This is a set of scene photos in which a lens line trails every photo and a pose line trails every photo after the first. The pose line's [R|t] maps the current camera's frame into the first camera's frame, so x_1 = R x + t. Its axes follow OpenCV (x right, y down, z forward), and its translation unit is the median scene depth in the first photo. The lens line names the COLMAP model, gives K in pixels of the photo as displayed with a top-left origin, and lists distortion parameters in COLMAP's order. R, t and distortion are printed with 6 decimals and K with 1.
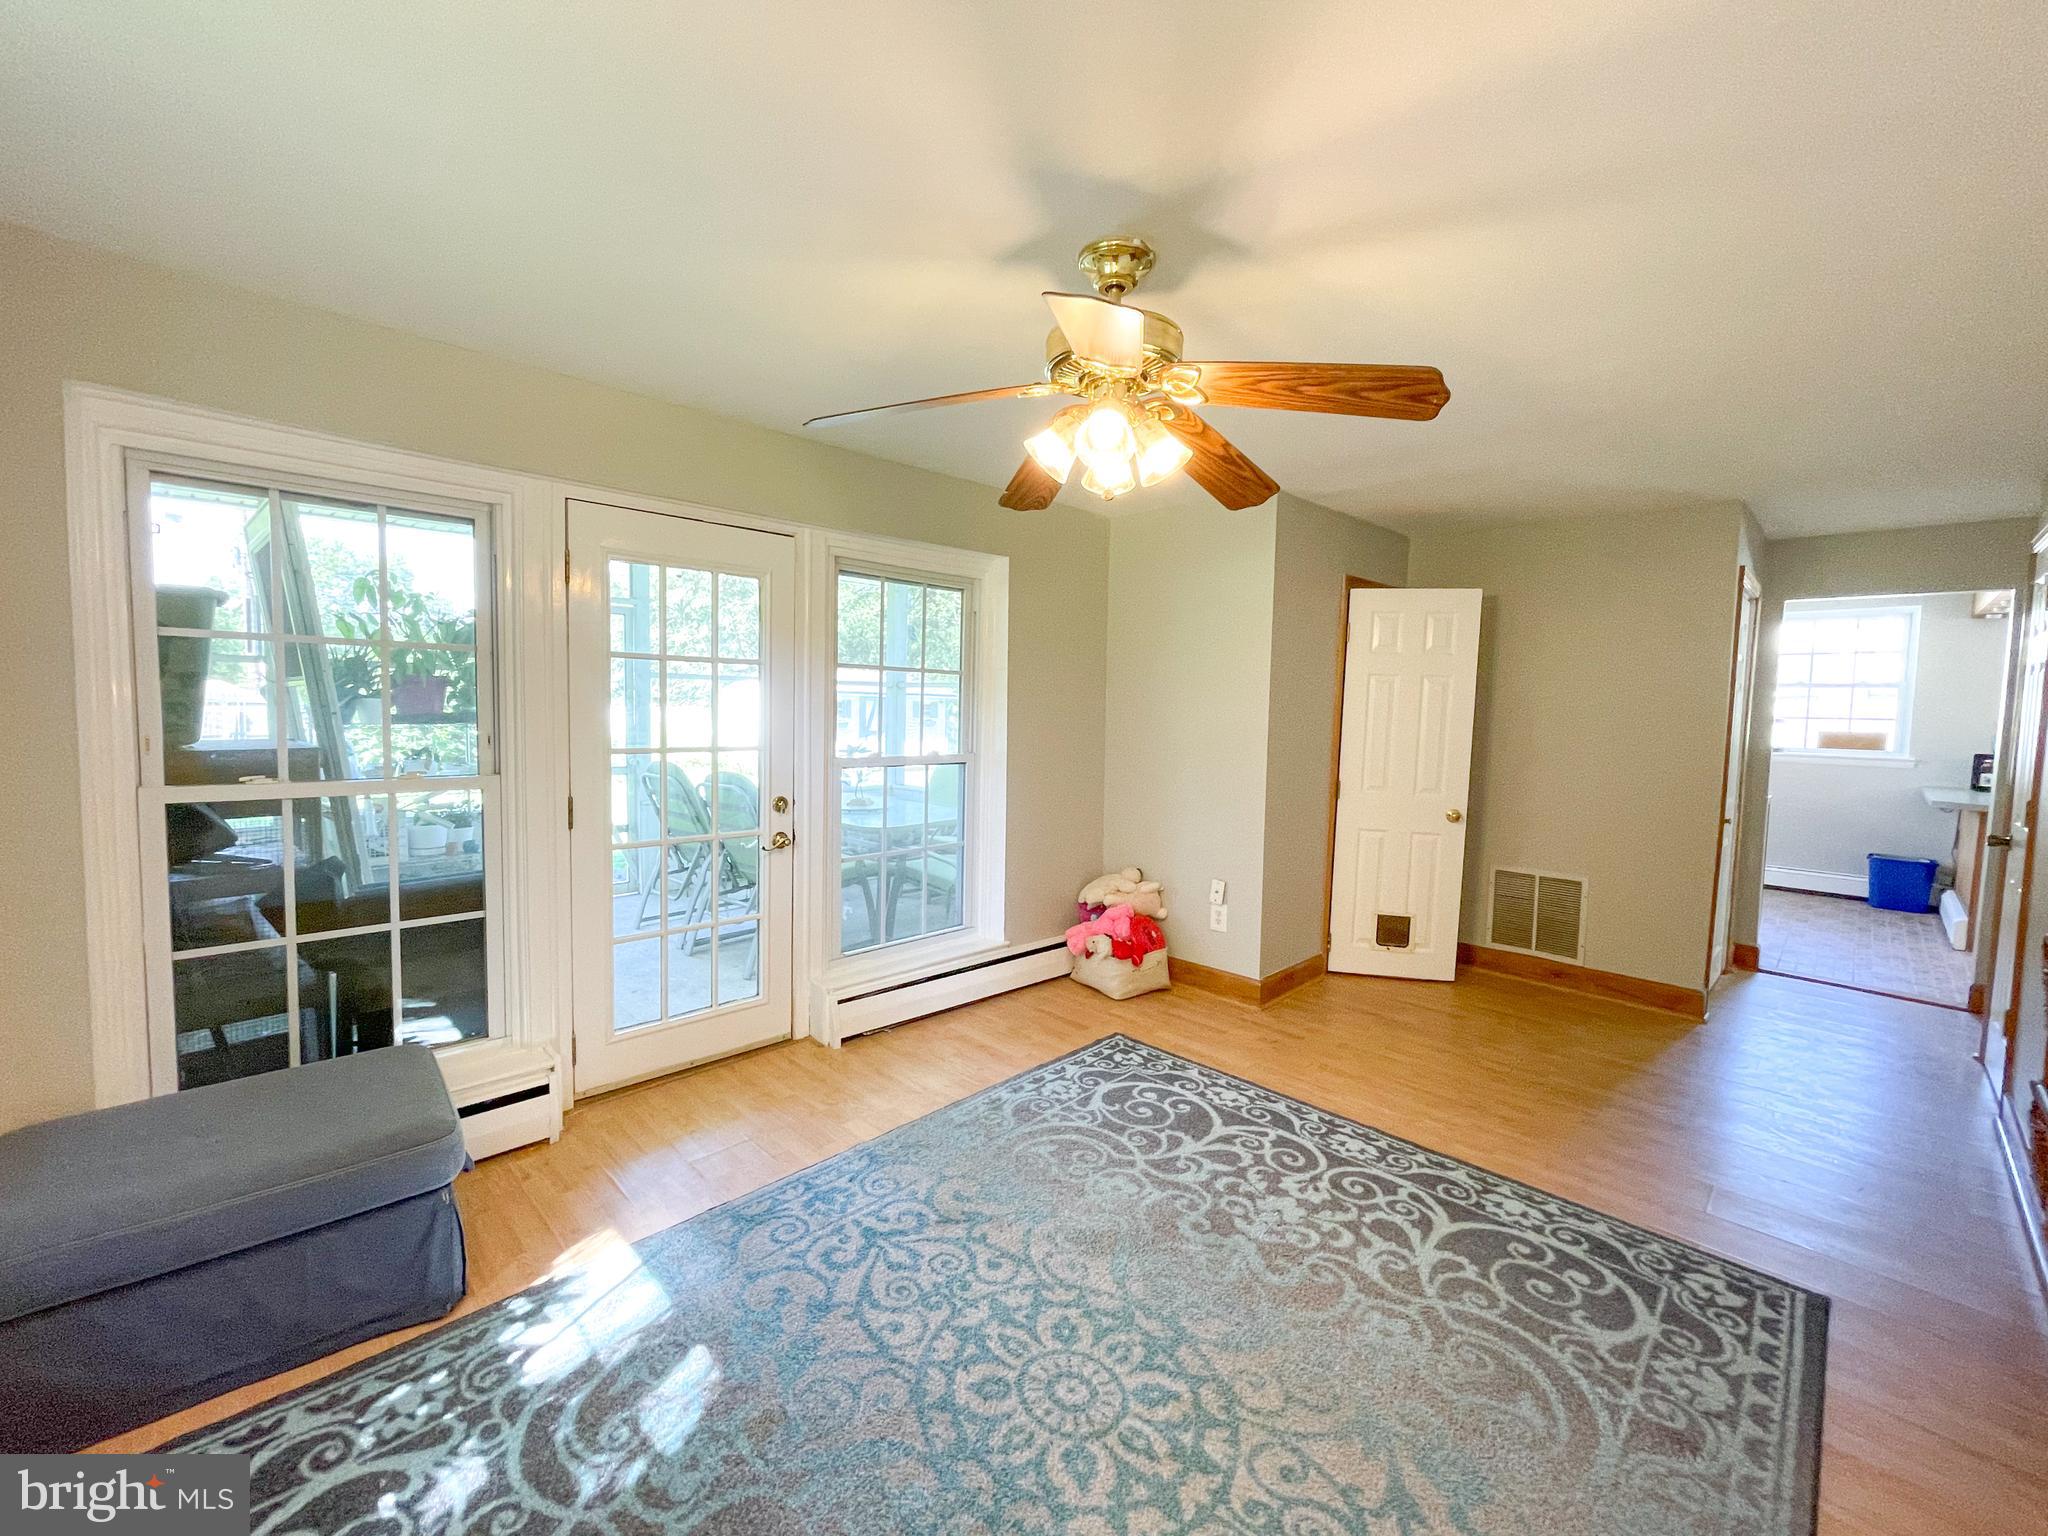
lens RADIAL K [[837.6, 0, 1019.5], [0, 837.6, 757.0], [0, 0, 1]] dist [-0.003028, 0.003597]
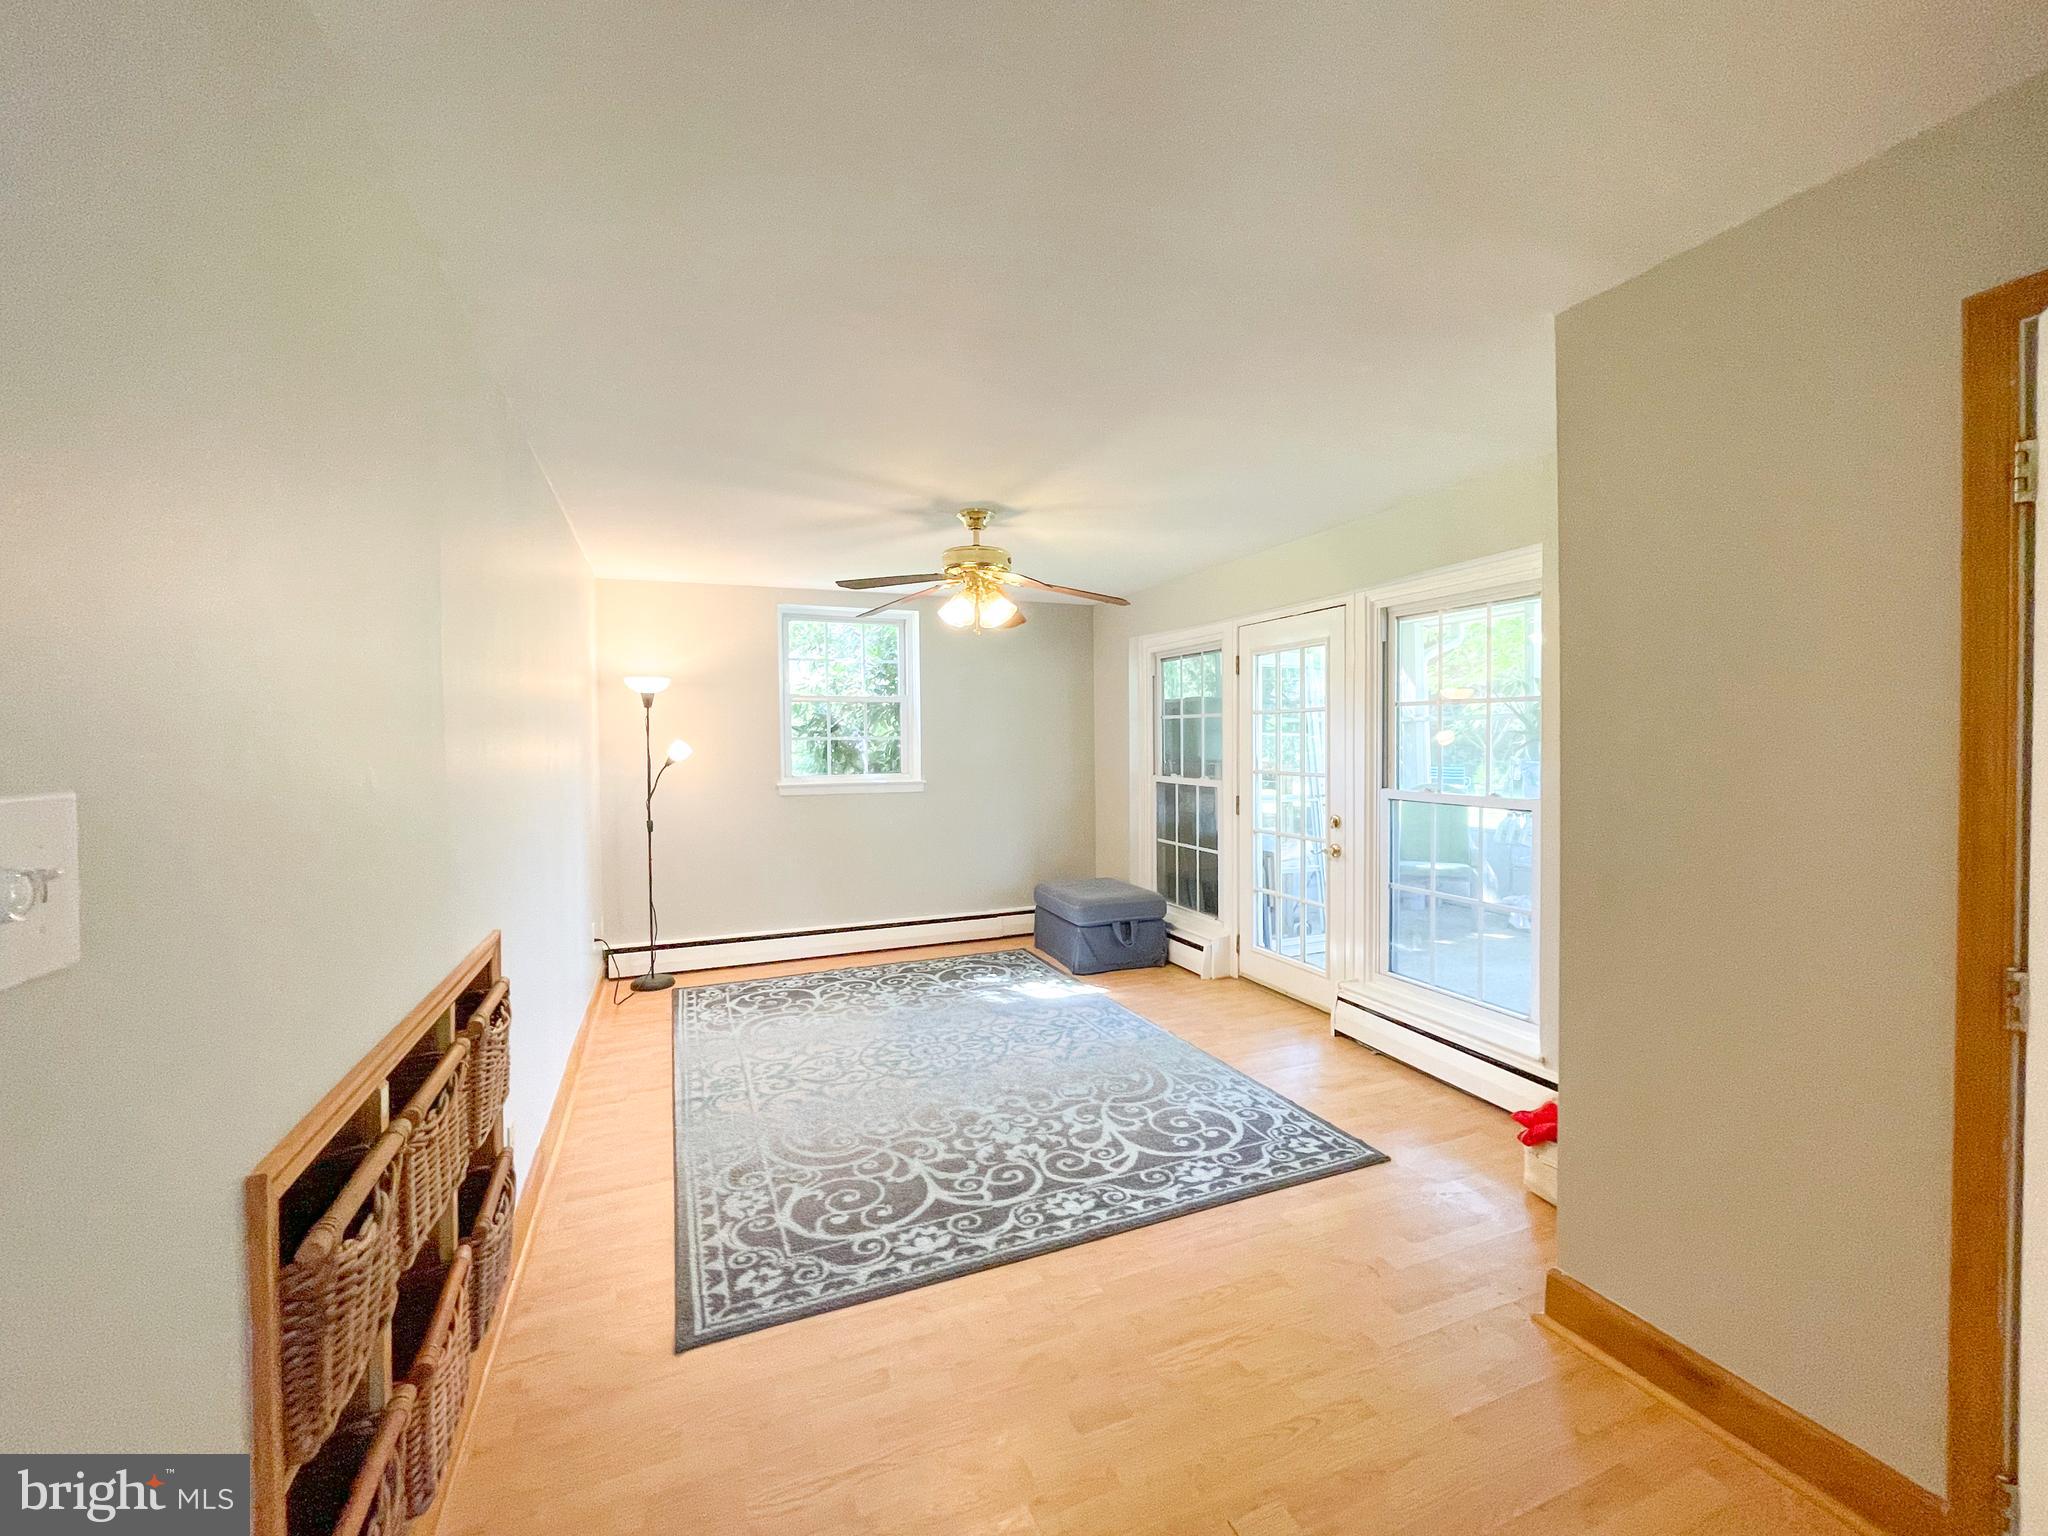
lens RADIAL K [[837.6, 0, 1019.5], [0, 837.6, 757.0], [0, 0, 1]] dist [-0.003028, 0.003597]
pose [[-0.380698, 0.003372, -0.924693, 1.576296], [-0.060176, 0.997783, 0.028414, -0.069879], [0.922739, 0.066461, -0.379651, 1.559461]]
